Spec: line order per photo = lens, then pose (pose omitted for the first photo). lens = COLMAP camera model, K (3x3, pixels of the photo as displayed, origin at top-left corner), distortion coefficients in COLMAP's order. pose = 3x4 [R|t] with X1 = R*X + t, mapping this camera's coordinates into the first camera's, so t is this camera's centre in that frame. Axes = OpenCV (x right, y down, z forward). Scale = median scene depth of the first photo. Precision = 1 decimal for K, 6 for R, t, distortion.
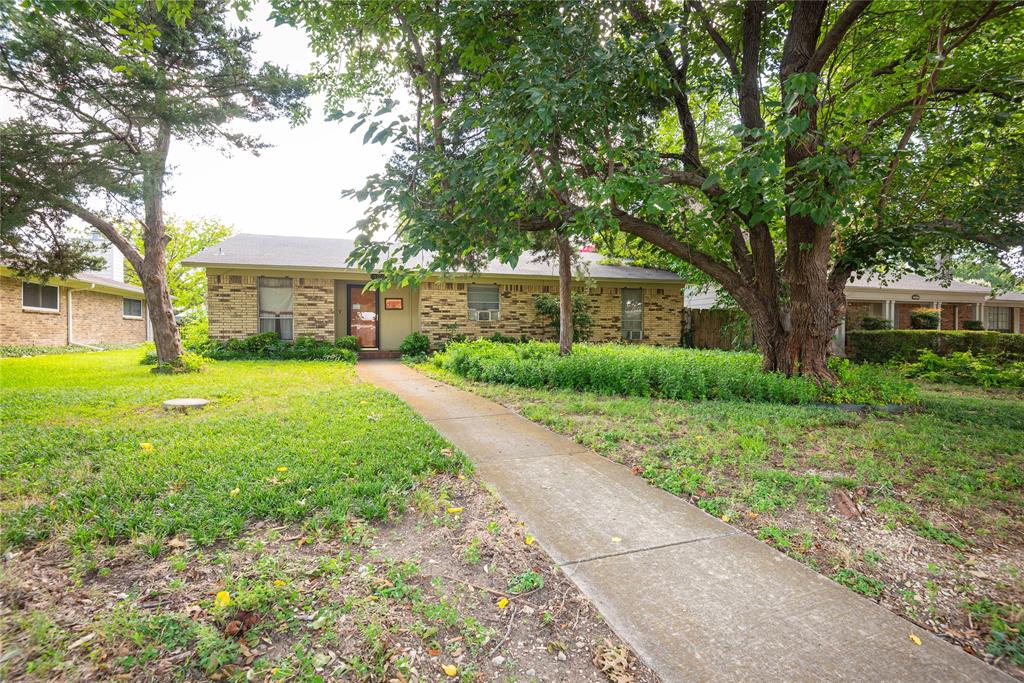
lens RADIAL K [[466.1, 0, 517.4], [0, 466.1, 338.5], [0, 0, 1]] dist [0.018563, -0.009154]
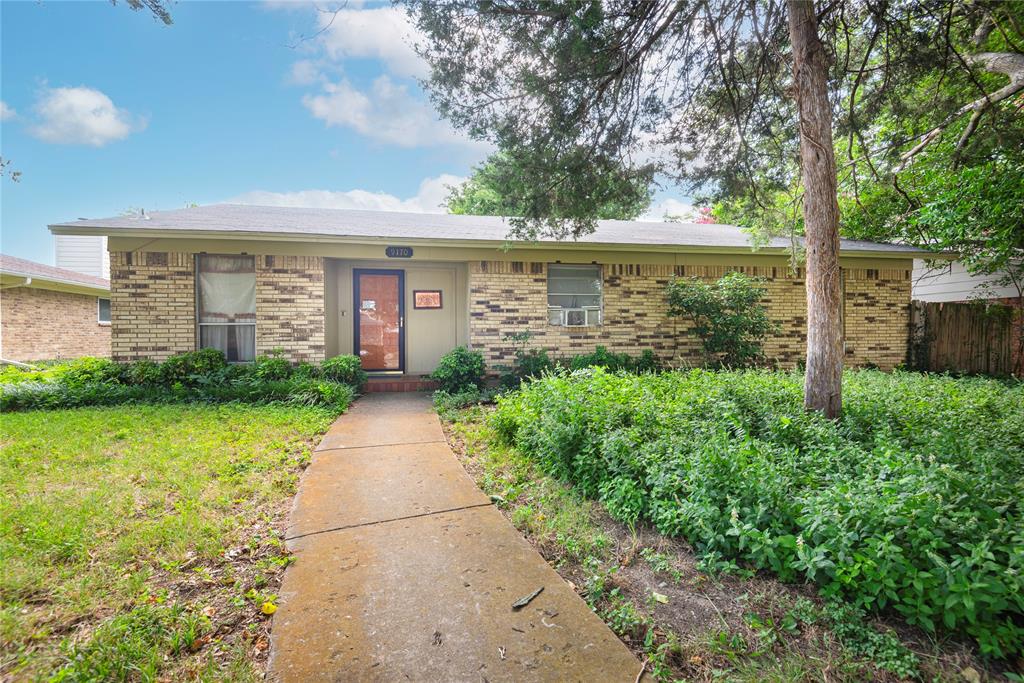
lens RADIAL K [[466.1, 0, 512.5], [0, 466.1, 339.7], [0, 0, 1]] dist [0.018563, -0.009154]
pose [[0.992526, -0.002716, -0.122006, -0.087270], [0.002442, 0.999994, -0.002396, -0.021674], [0.122011, 0.002081, 0.992527, 0.449571]]
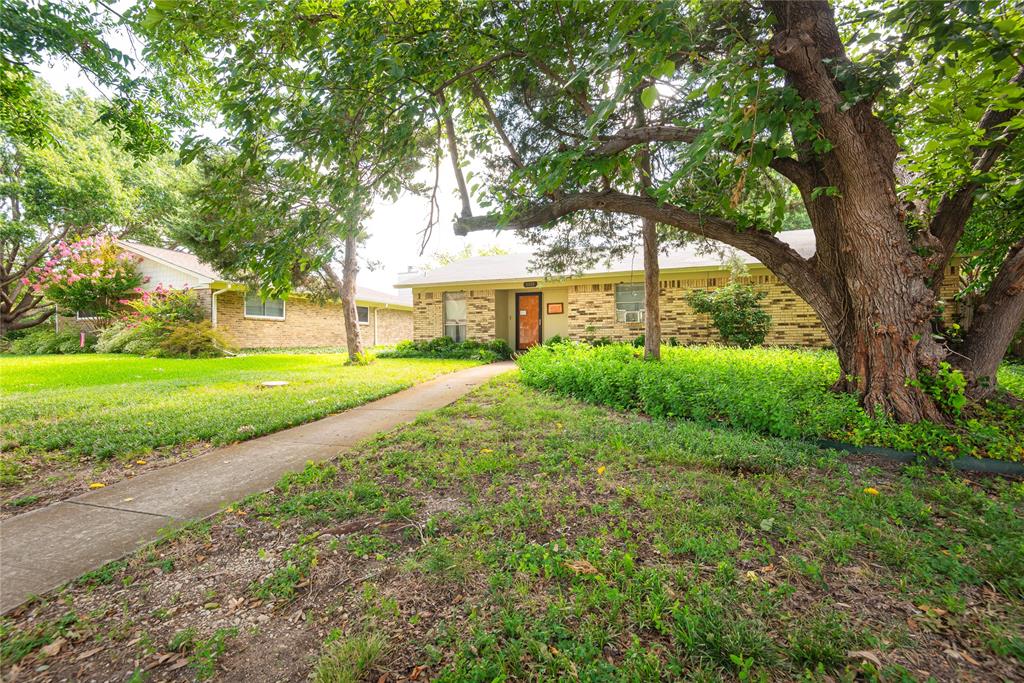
lens RADIAL K [[466.1, 0, 507.8], [0, 466.1, 338.2], [0, 0, 1]] dist [0.018563, -0.009154]
pose [[0.785617, -0.006071, -0.618683, 0.339944], [-0.000411, 0.999947, -0.010334, 0.003930], [0.618713, 0.008373, 0.785573, 0.122207]]
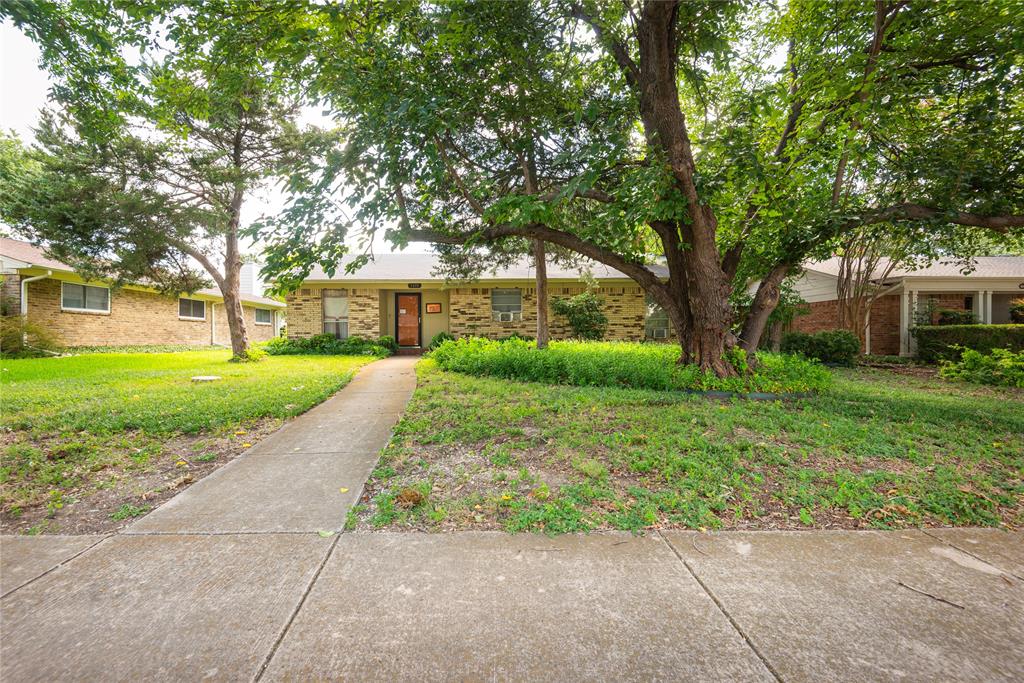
lens RADIAL K [[466.1, 0, 515.8], [0, 466.1, 341.6], [0, 0, 1]] dist [0.018563, -0.009154]
pose [[0.964551, -0.004631, -0.263854, 0.266056], [0.004476, 0.999989, -0.001187, 0.011917], [0.263857, -0.000036, 0.964562, -0.068718]]
